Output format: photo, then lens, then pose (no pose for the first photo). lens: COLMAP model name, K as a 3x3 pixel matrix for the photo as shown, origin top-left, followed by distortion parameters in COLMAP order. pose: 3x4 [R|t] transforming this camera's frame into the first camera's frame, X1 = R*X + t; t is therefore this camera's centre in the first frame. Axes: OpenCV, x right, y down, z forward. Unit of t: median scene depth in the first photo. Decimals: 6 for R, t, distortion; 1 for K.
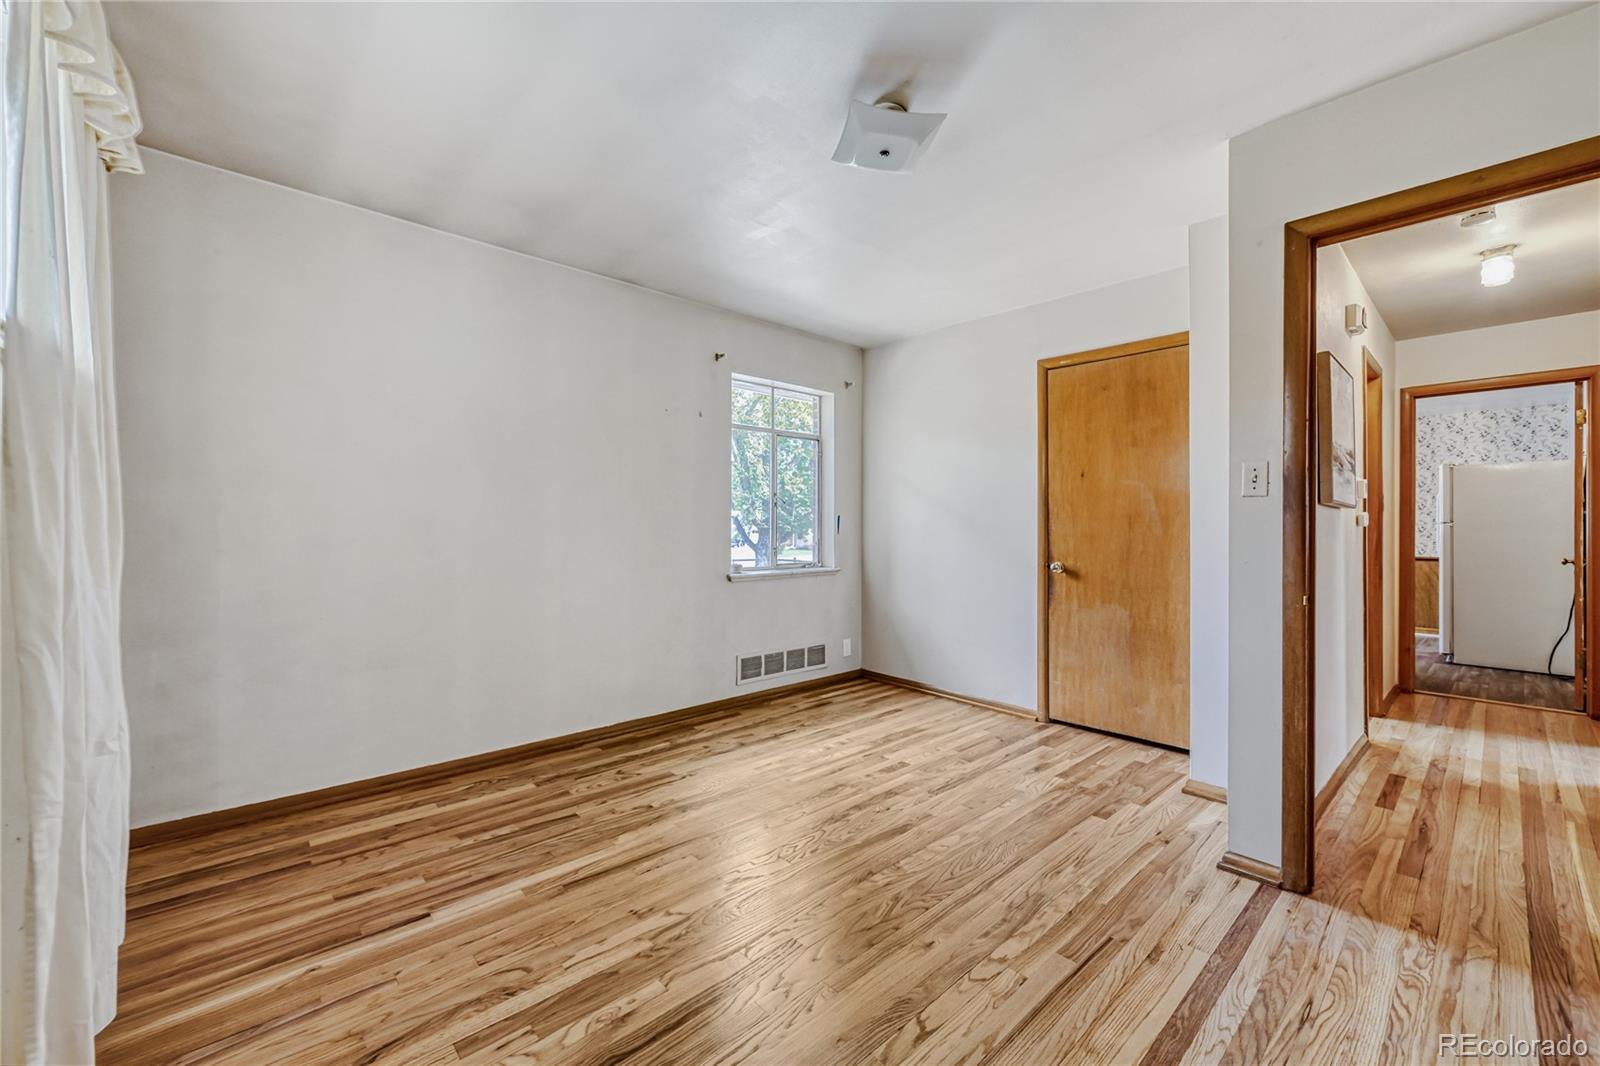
lens RADIAL K [[636.6, 0, 797.9], [0, 636.6, 525.5], [0, 0, 1]] dist [-0.000370, 0.000341]
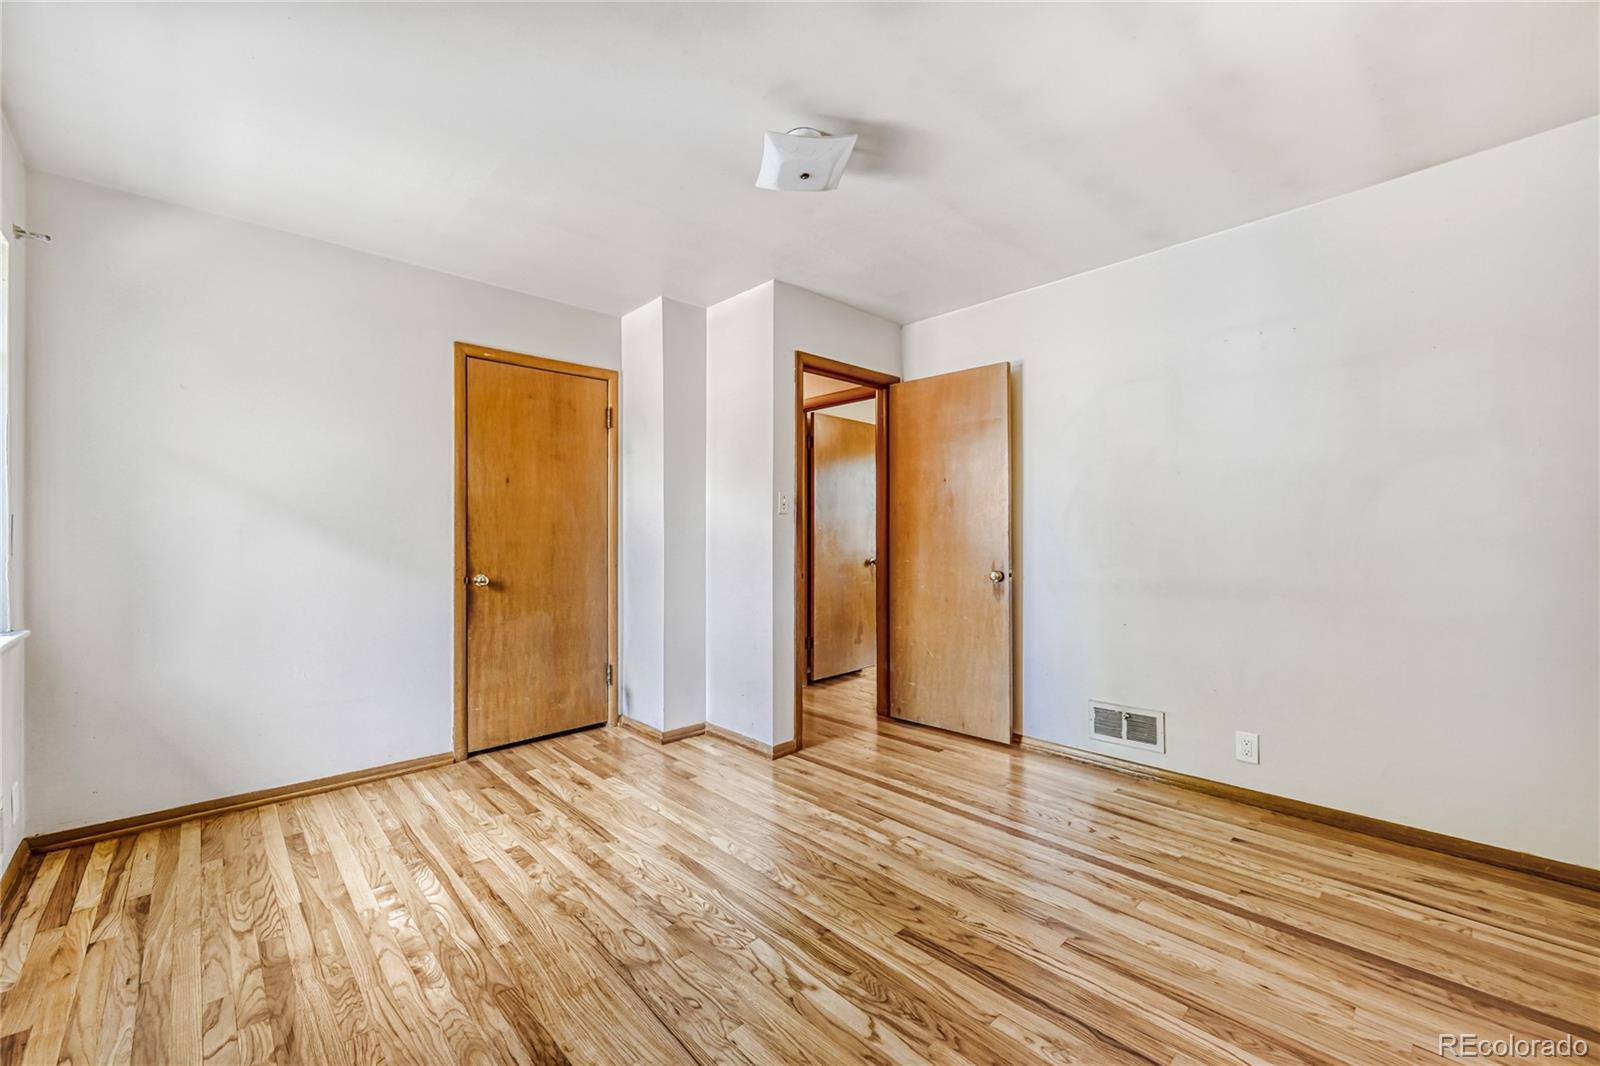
lens RADIAL K [[636.6, 0, 797.7], [0, 636.6, 539.7], [0, 0, 1]] dist [-0.000370, 0.000341]
pose [[-0.012377, -0.013534, 0.999832, -0.525648], [0.004402, 0.999898, 0.013589, -0.002142], [-0.999914, 0.004570, -0.012316, 0.598143]]
